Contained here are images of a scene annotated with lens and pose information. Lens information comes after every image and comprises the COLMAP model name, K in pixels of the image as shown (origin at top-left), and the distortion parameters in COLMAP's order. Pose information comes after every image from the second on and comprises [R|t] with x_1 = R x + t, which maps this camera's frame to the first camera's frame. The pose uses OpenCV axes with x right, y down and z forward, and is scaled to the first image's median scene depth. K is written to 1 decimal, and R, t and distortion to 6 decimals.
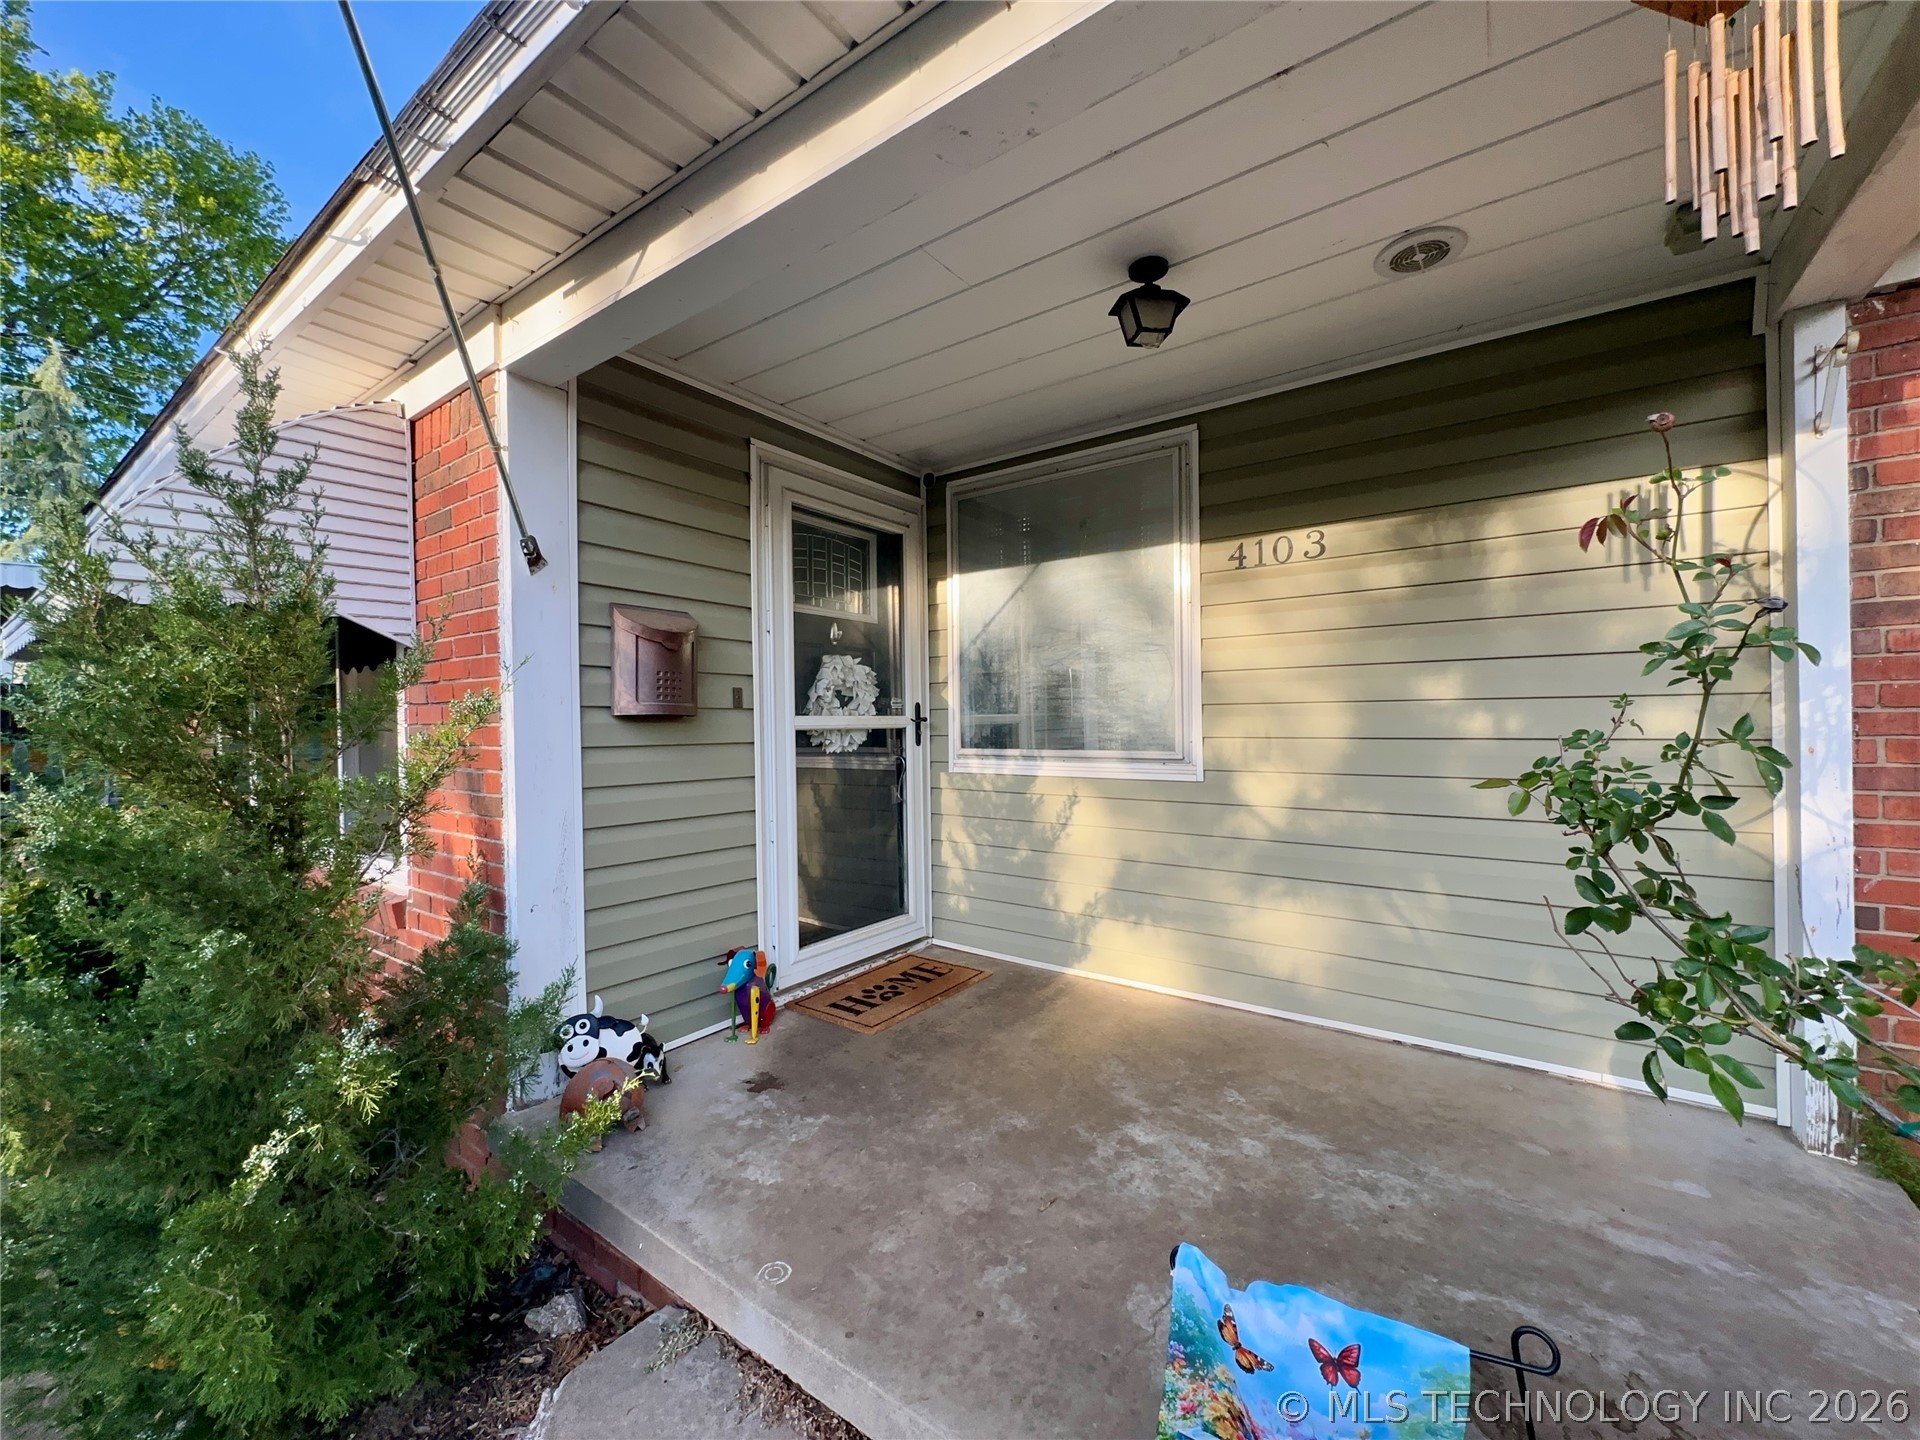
lens RADIAL K [[776.2, 0, 960.0], [0, 776.2, 724.4], [0, 0, 1]] dist [0.007018, 0.000075]
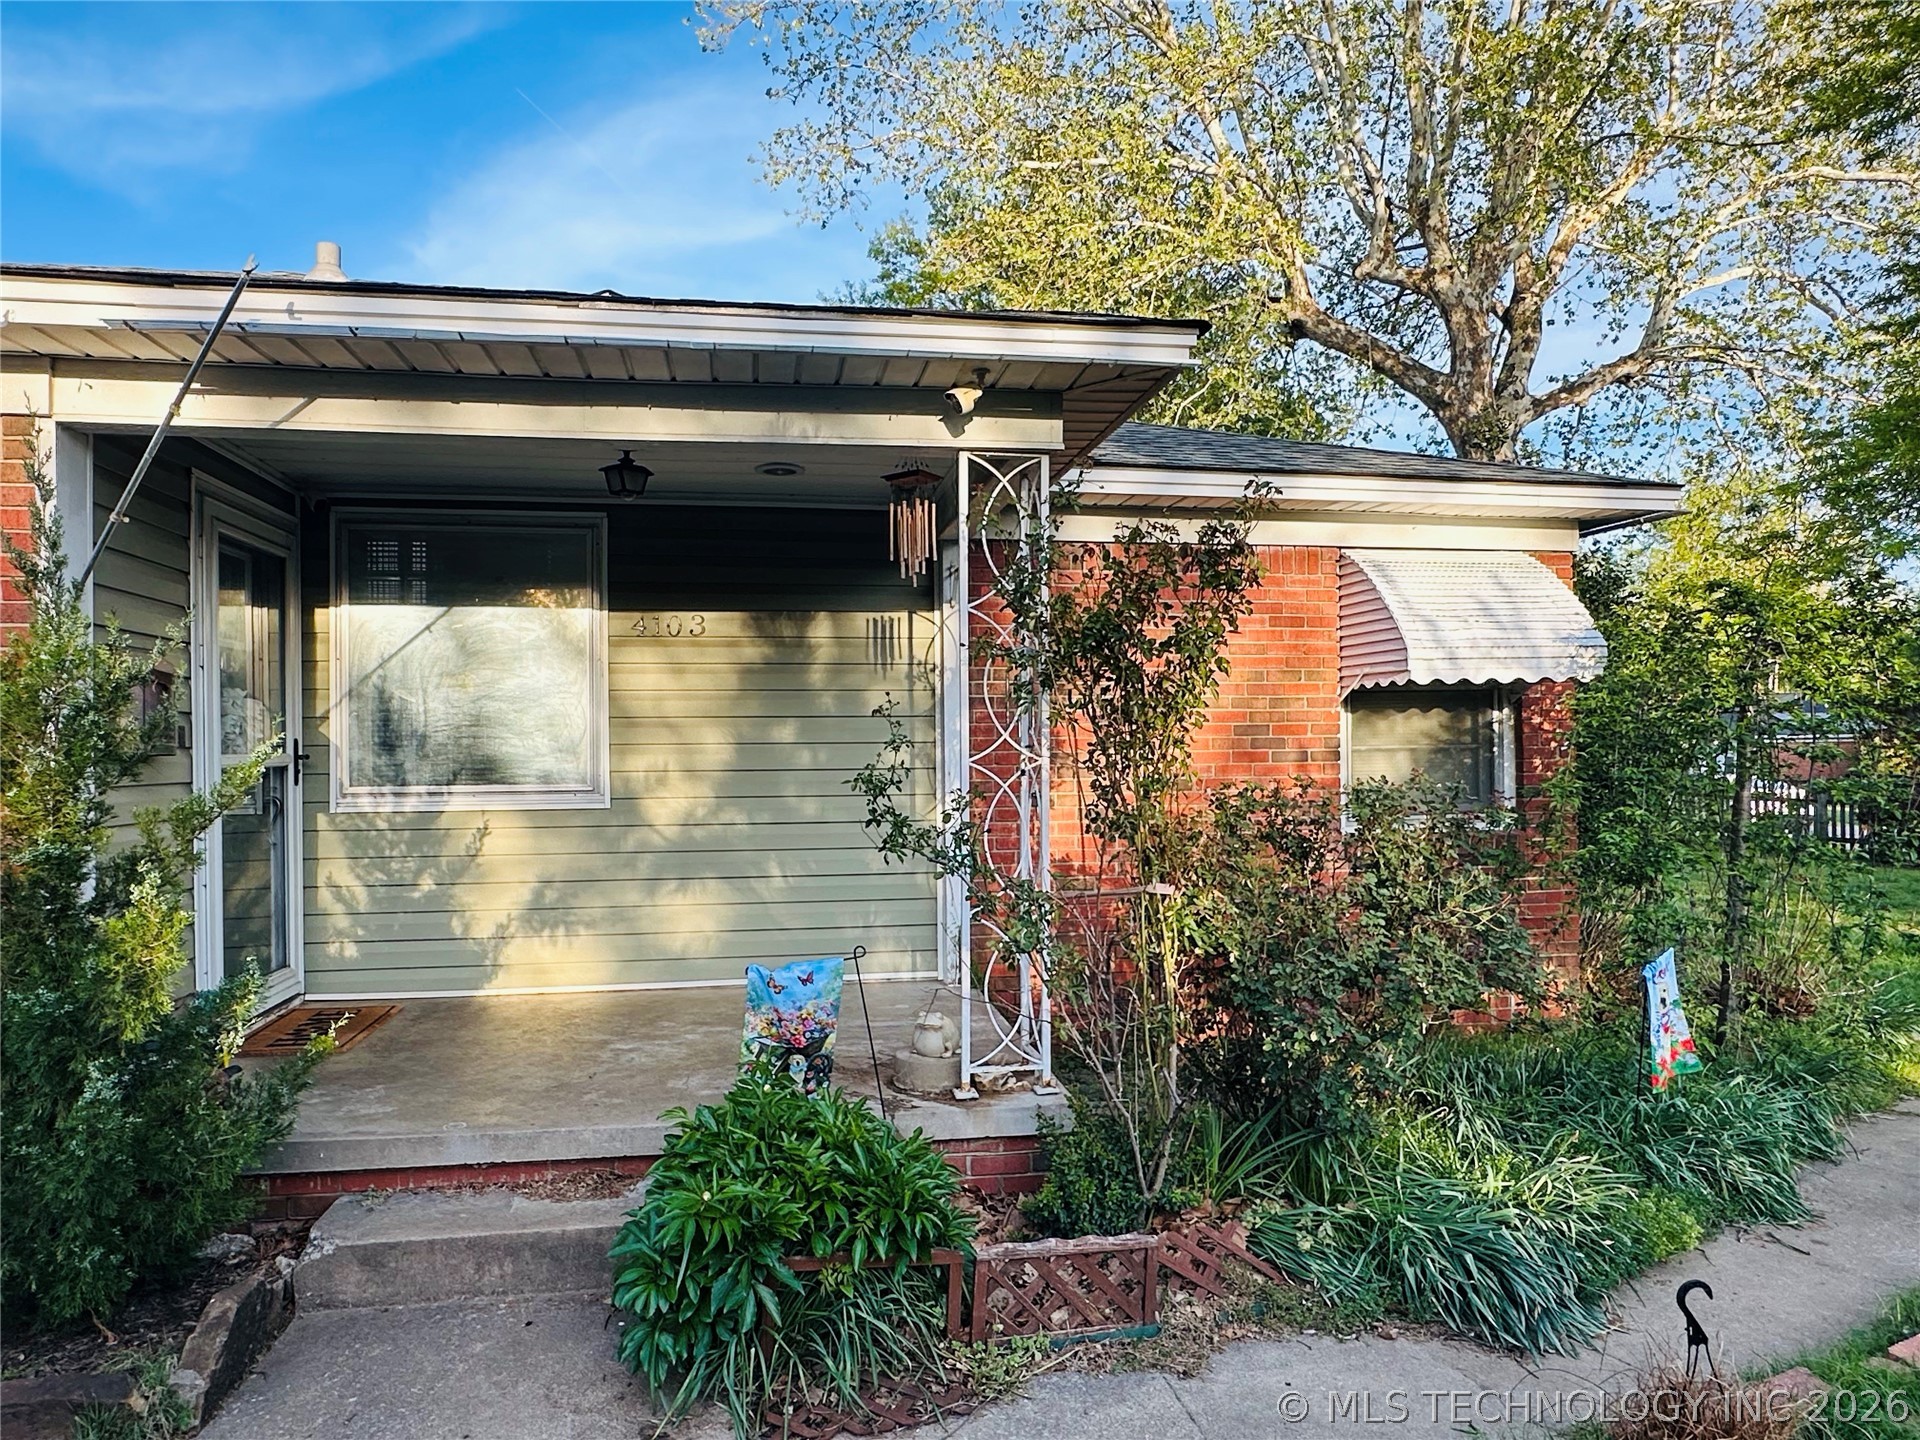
lens RADIAL K [[1204.1, 0, 960.0], [0, 1204.1, 720.0], [0, 0, 1]] dist [0.031955, -0.000023]
pose [[0.709561, 0.015729, 0.704469, -0.798175], [0.003792, 0.999651, -0.026139, -0.014476], [-0.704634, 0.021219, 0.709254, -0.912686]]
